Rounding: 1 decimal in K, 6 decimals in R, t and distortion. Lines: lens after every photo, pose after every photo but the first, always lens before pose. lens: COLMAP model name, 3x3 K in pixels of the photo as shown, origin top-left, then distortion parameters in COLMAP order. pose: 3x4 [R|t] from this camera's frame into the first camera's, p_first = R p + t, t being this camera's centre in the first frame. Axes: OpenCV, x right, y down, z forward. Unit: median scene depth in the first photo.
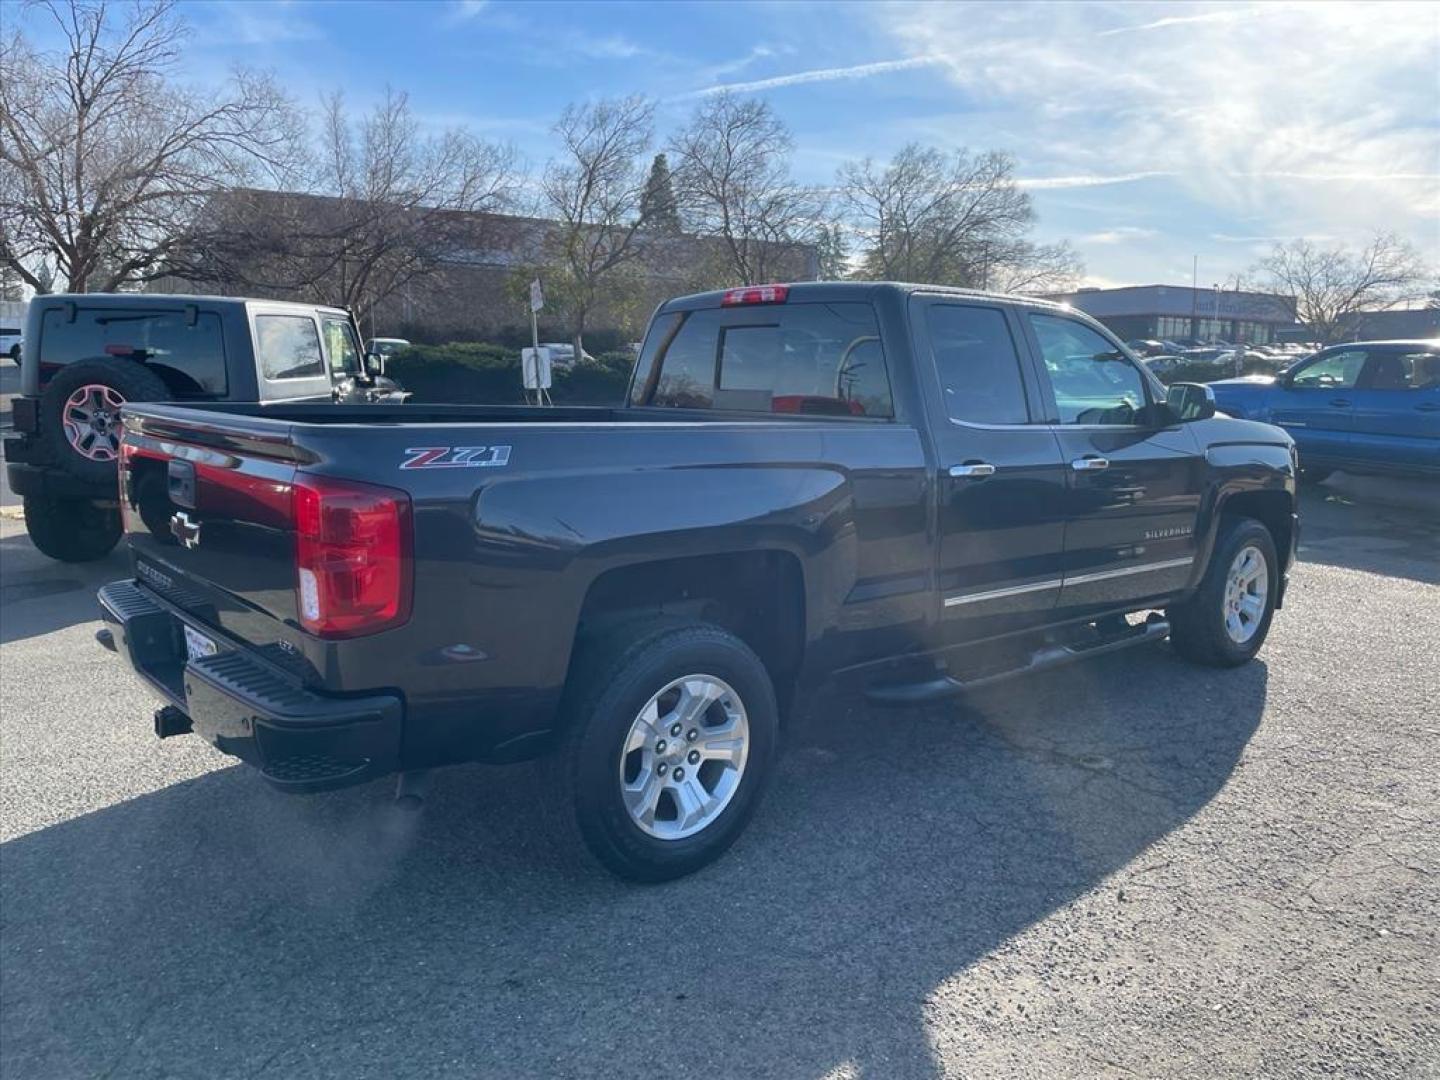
lens RADIAL K [[1083.2, 0, 710.2], [0, 1083.2, 539.5], [0, 0, 1]] dist [0.043760, -0.063756]
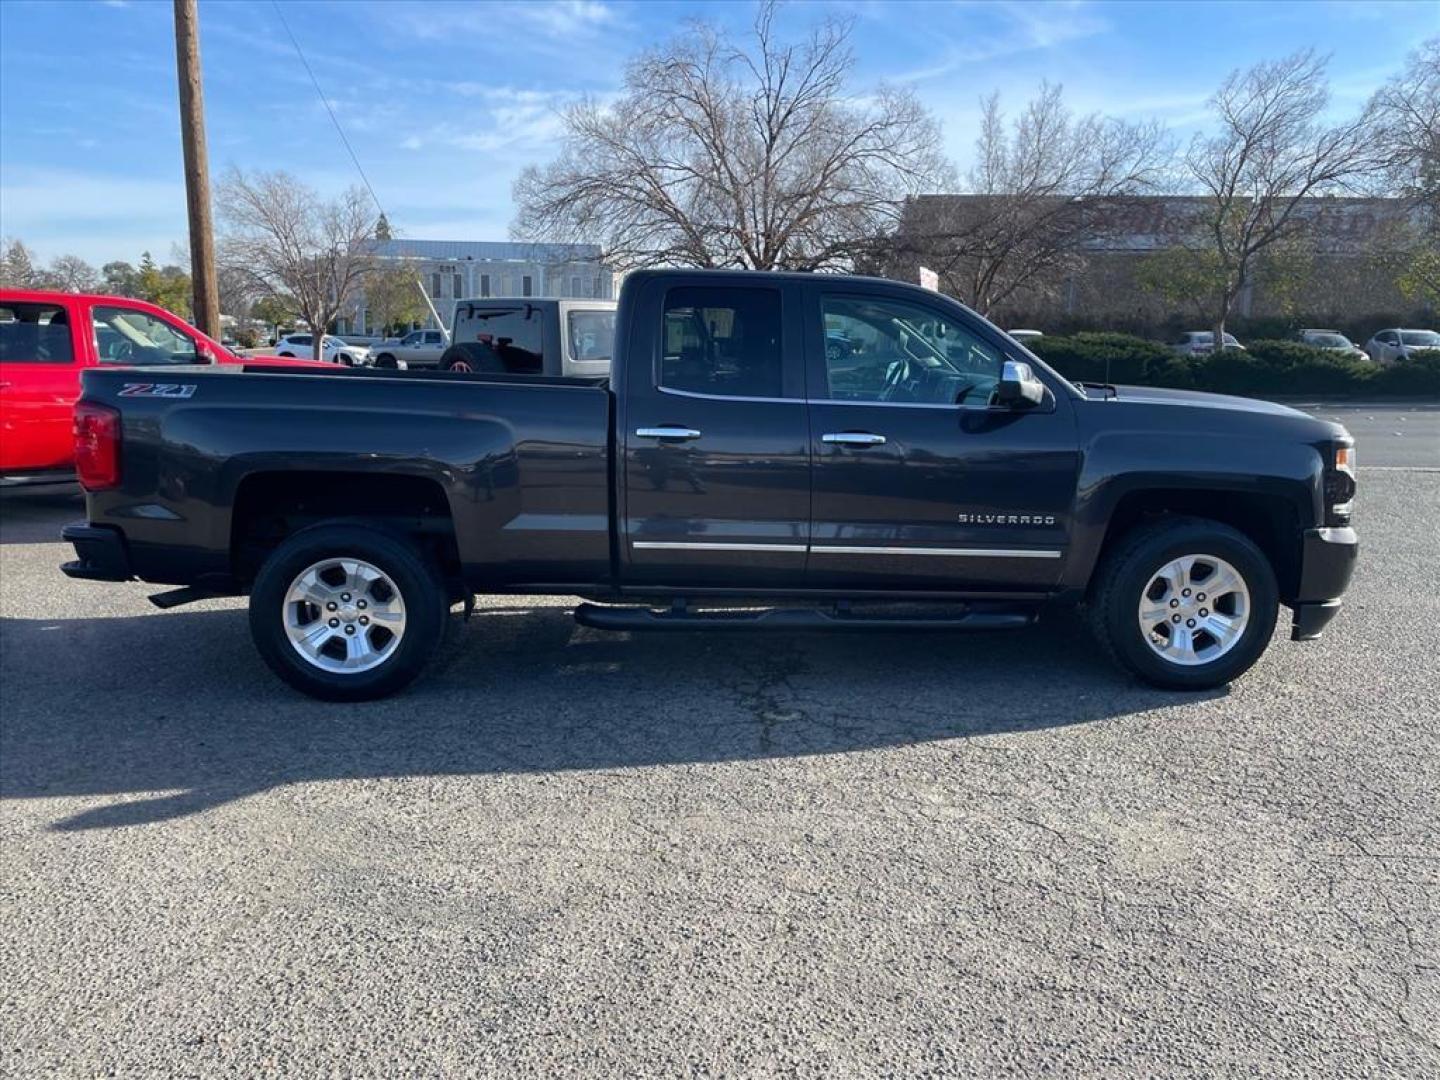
lens RADIAL K [[1083.2, 0, 729.8], [0, 1083.2, 547.3], [0, 0, 1]] dist [0.043760, -0.063756]
pose [[0.798240, 0.103086, -0.593453, 0.880720], [-0.095660, 0.994438, 0.044070, 0.001984], [0.594695, 0.021592, 0.803661, 0.119874]]
